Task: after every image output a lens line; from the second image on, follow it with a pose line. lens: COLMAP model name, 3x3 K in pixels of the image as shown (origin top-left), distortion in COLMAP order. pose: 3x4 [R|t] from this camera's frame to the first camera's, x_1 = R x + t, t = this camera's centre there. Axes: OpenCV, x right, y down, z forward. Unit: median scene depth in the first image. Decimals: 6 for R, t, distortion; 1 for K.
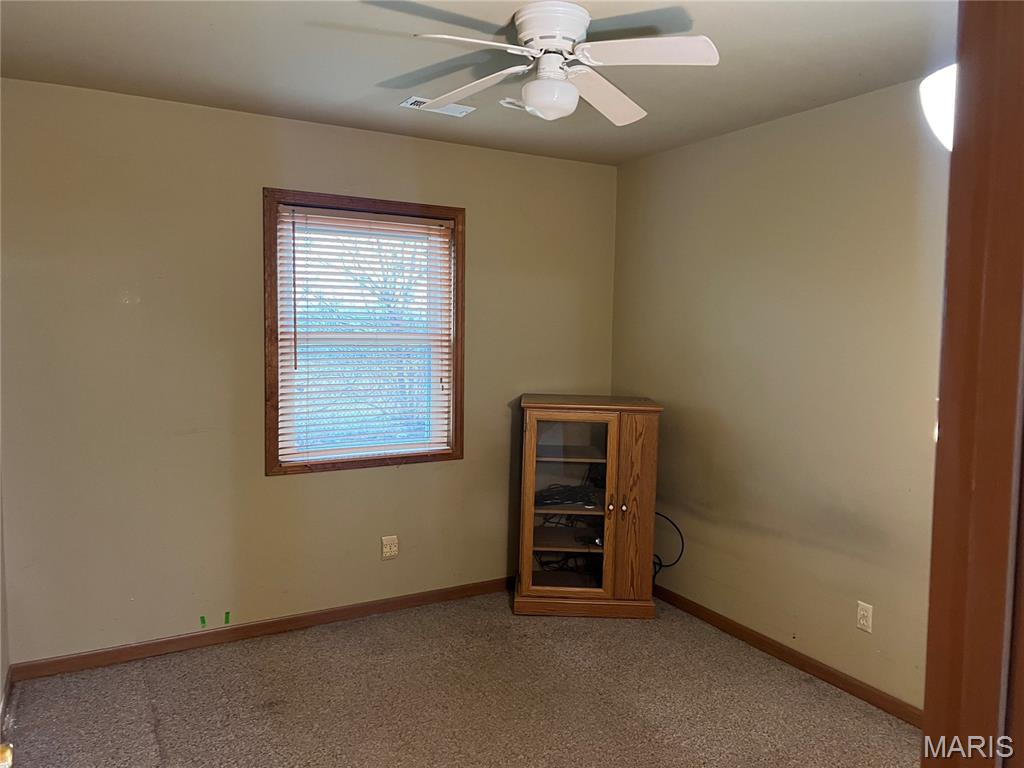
lens RADIAL K [[775.6, 0, 512.0], [0, 775.6, 384.0], [0, 0, 1]] dist [0.080514, -0.090404]
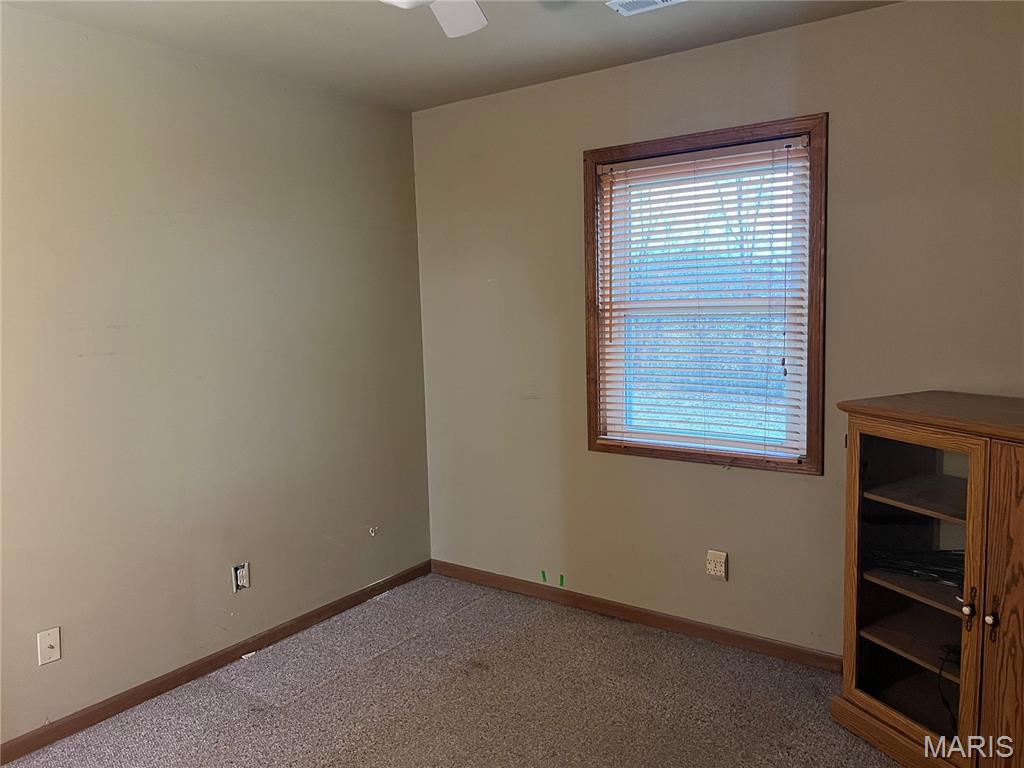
lens RADIAL K [[775.6, 0, 512.0], [0, 775.6, 384.0], [0, 0, 1]] dist [0.080514, -0.090404]
pose [[0.404817, 0.074648, -0.911346, 0.494514], [-0.030805, 0.997210, 0.067997, -0.027146], [0.913879, 0.000548, 0.405987, 0.489133]]
